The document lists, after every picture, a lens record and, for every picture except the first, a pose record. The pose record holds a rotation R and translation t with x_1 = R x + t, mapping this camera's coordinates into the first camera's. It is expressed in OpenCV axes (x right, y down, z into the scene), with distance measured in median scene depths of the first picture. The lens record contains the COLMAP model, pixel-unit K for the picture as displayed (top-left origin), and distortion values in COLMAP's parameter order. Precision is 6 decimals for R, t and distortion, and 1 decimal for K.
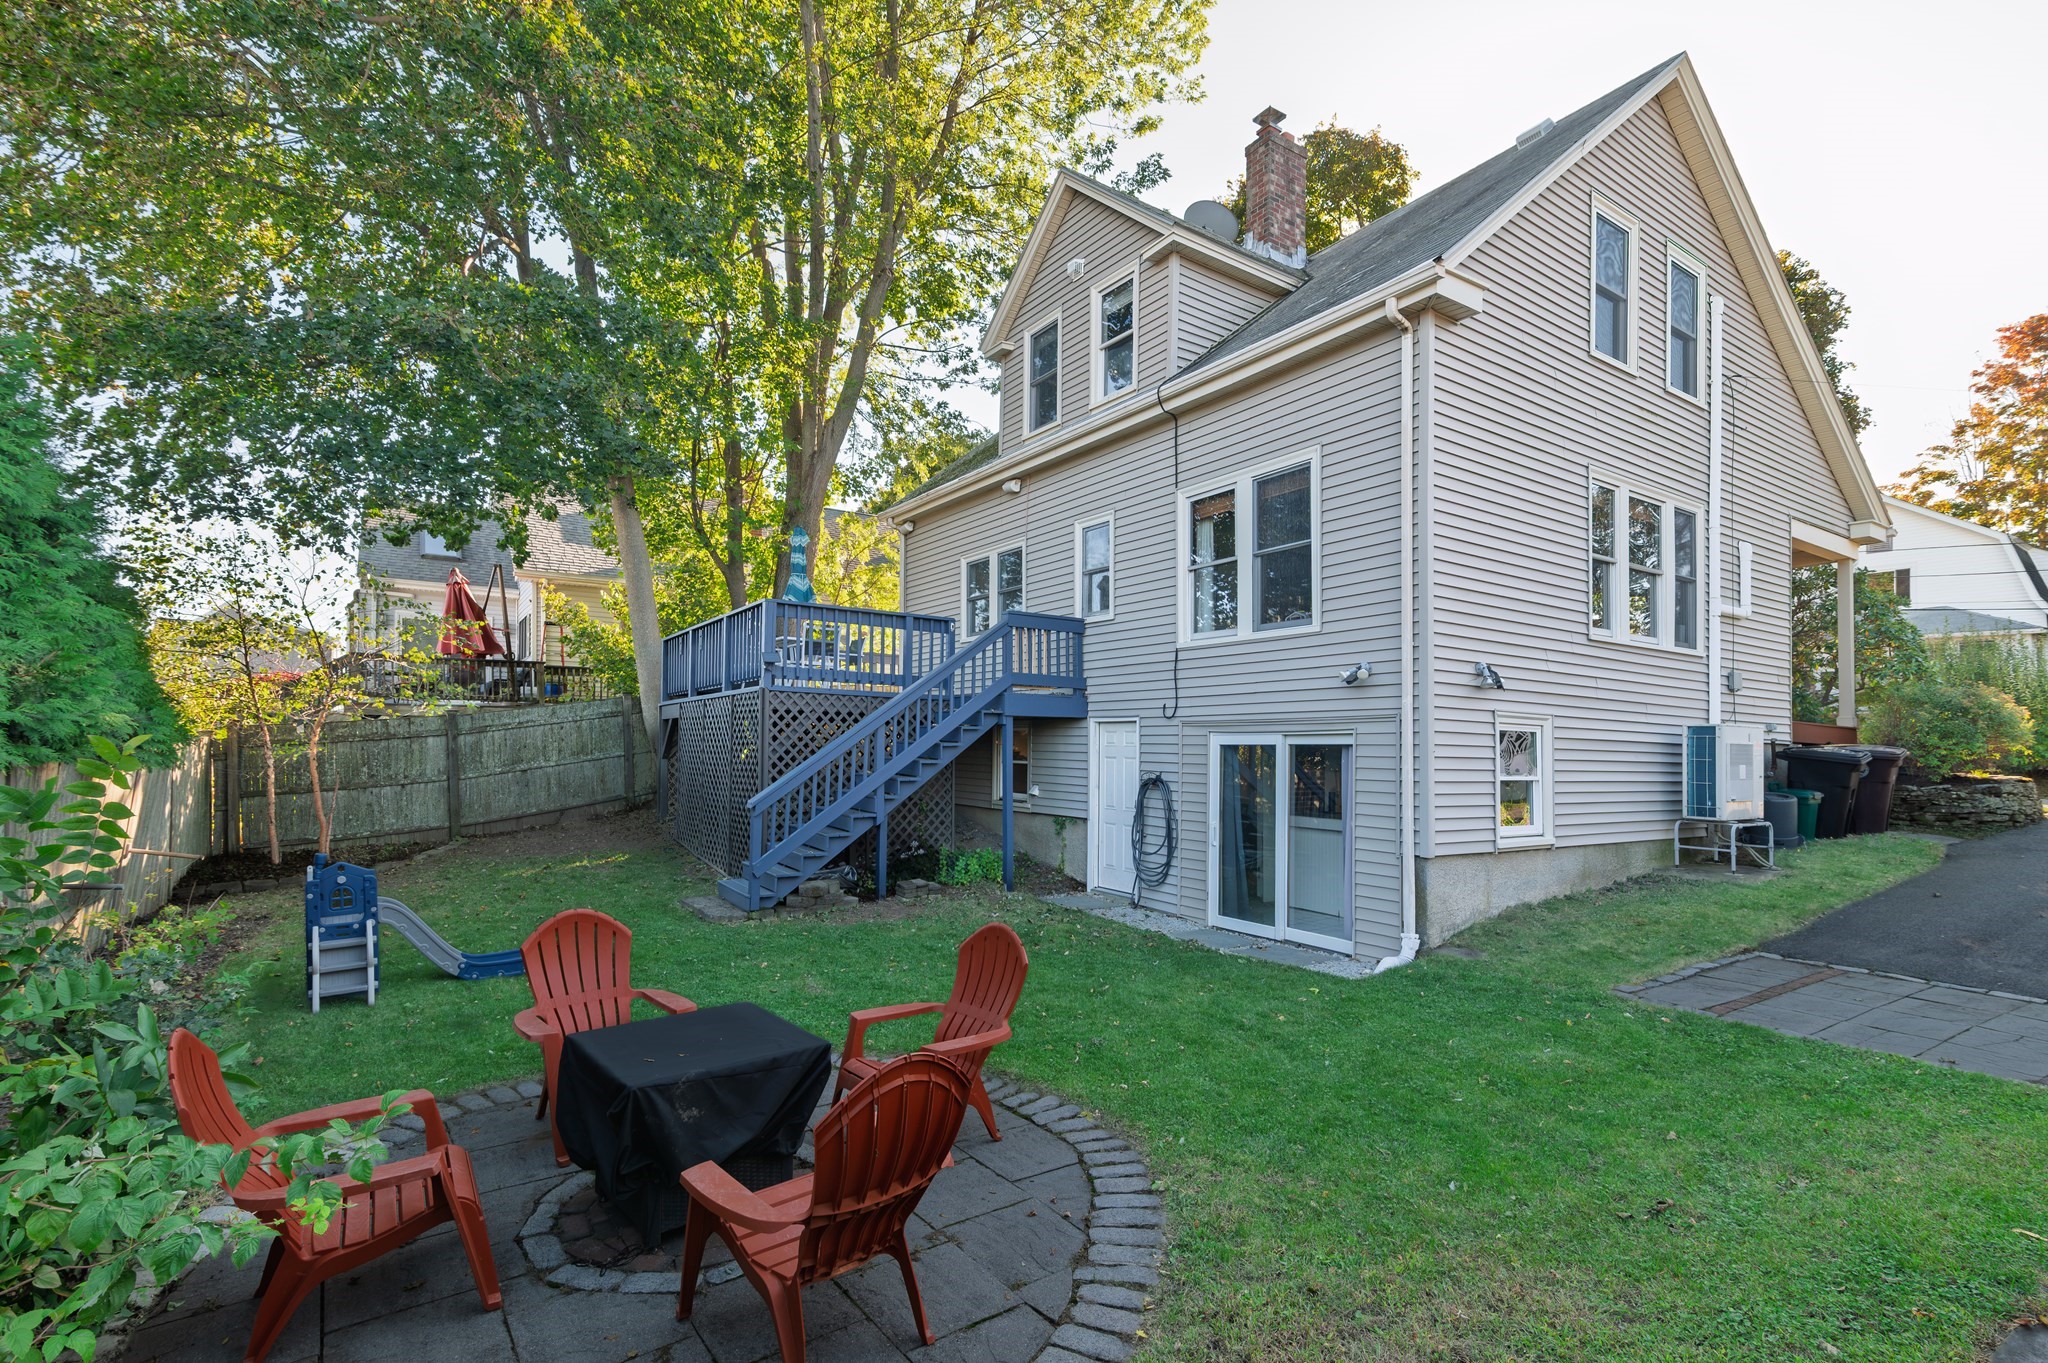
lens RADIAL K [[930.9, 0, 988.4], [0, 930.9, 737.5], [0, 0, 1]] dist [0.010733, 0.000088]
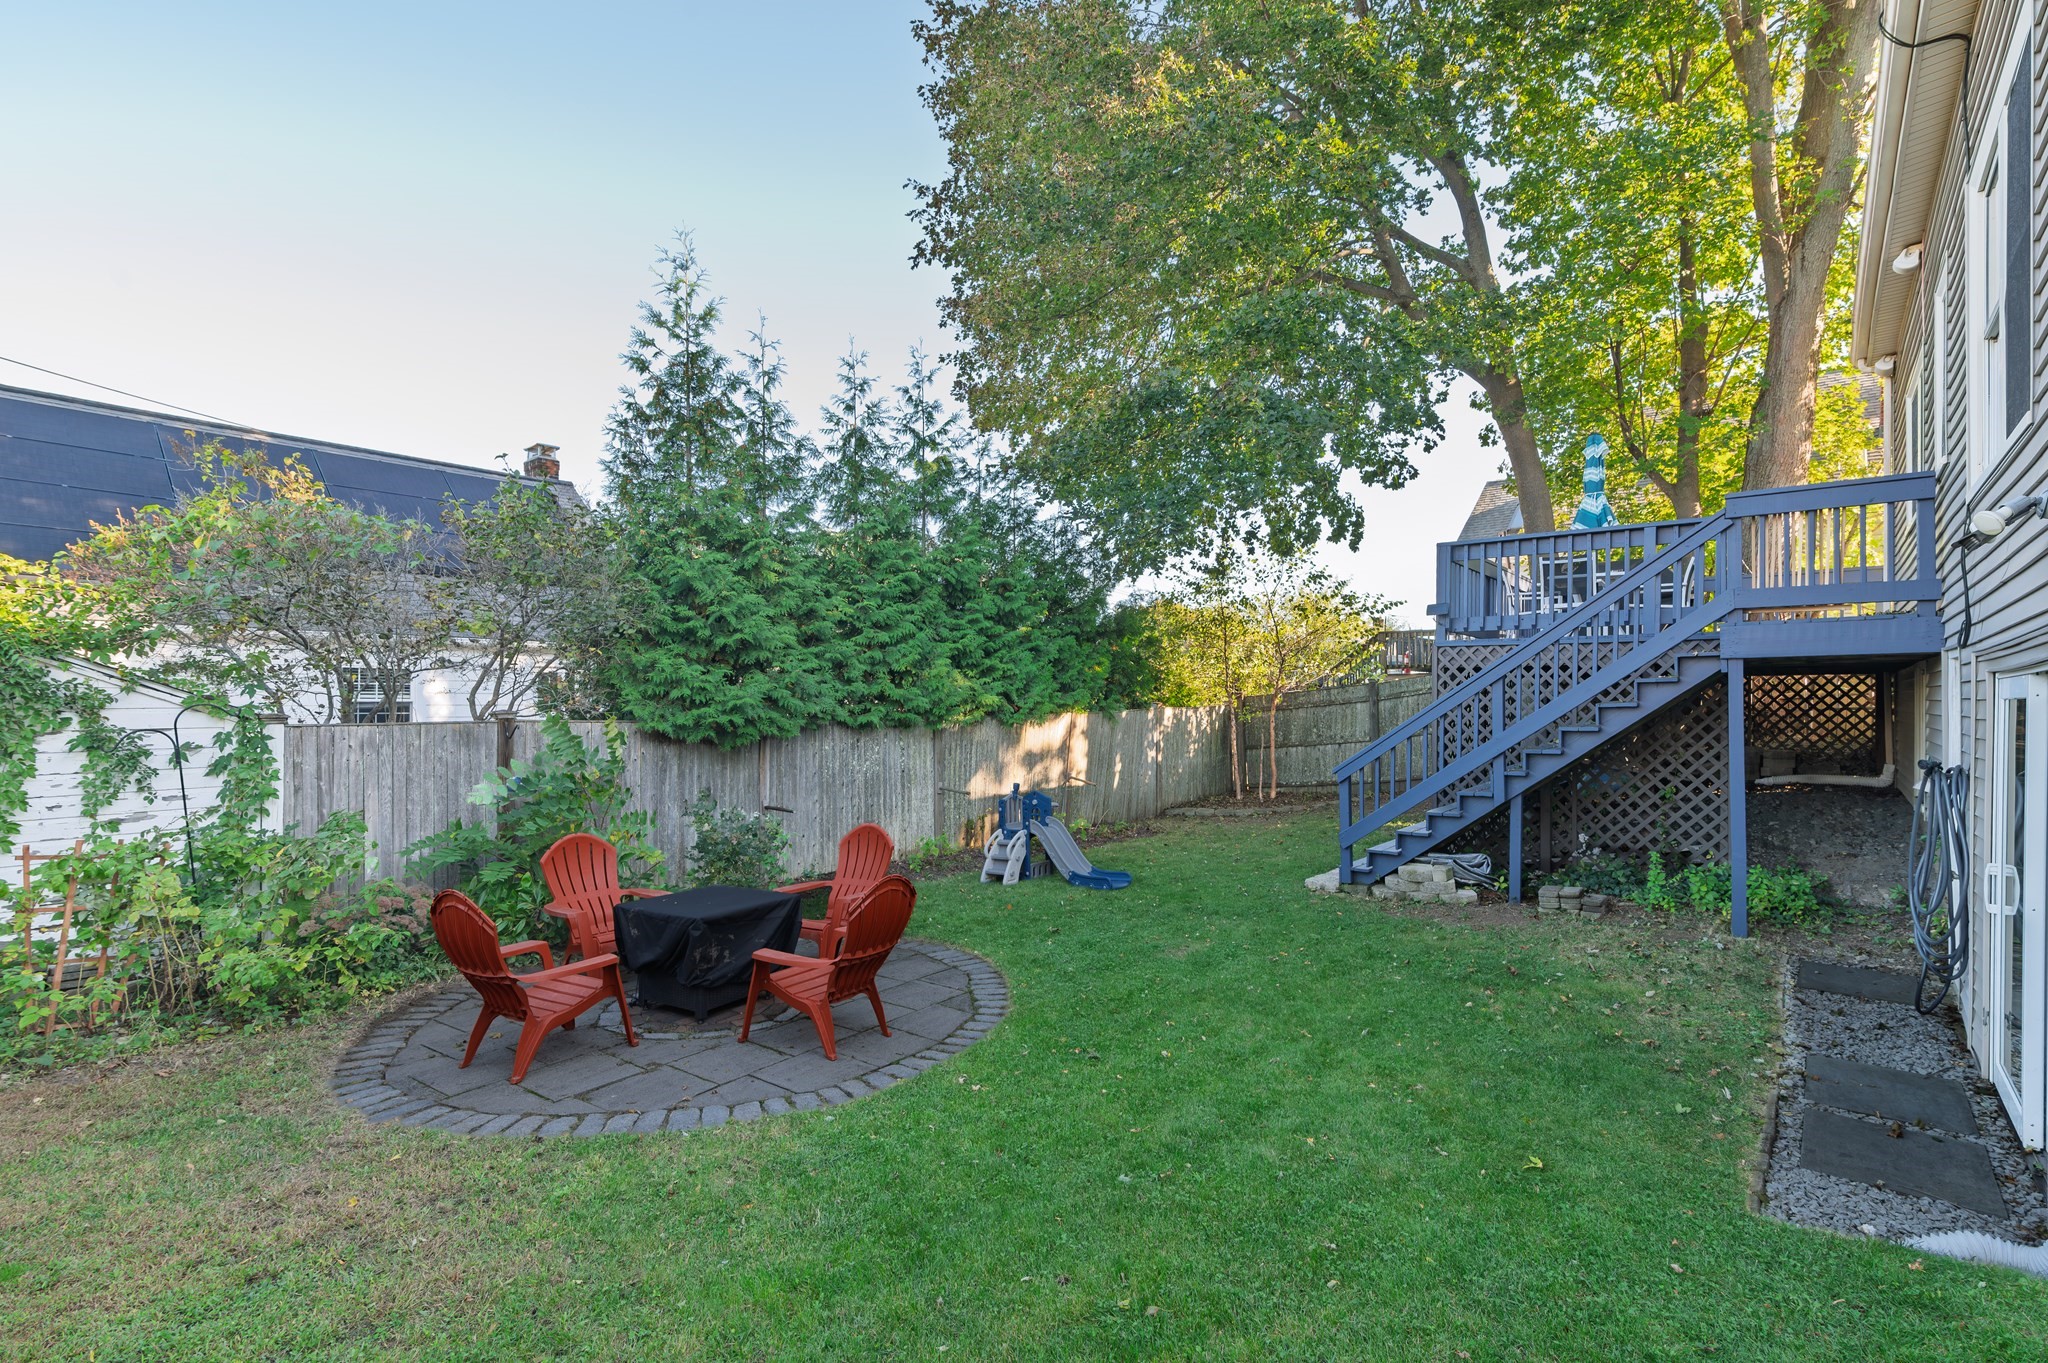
lens RADIAL K [[930.9, 0, 1061.3], [0, 930.9, 708.8], [0, 0, 1]] dist [0.010733, 0.000088]
pose [[0.348639, -0.002236, -0.937254, 0.464646], [0.003435, 0.999993, -0.001108, 0.008600], [0.937251, -0.002833, 0.348645, 0.355375]]
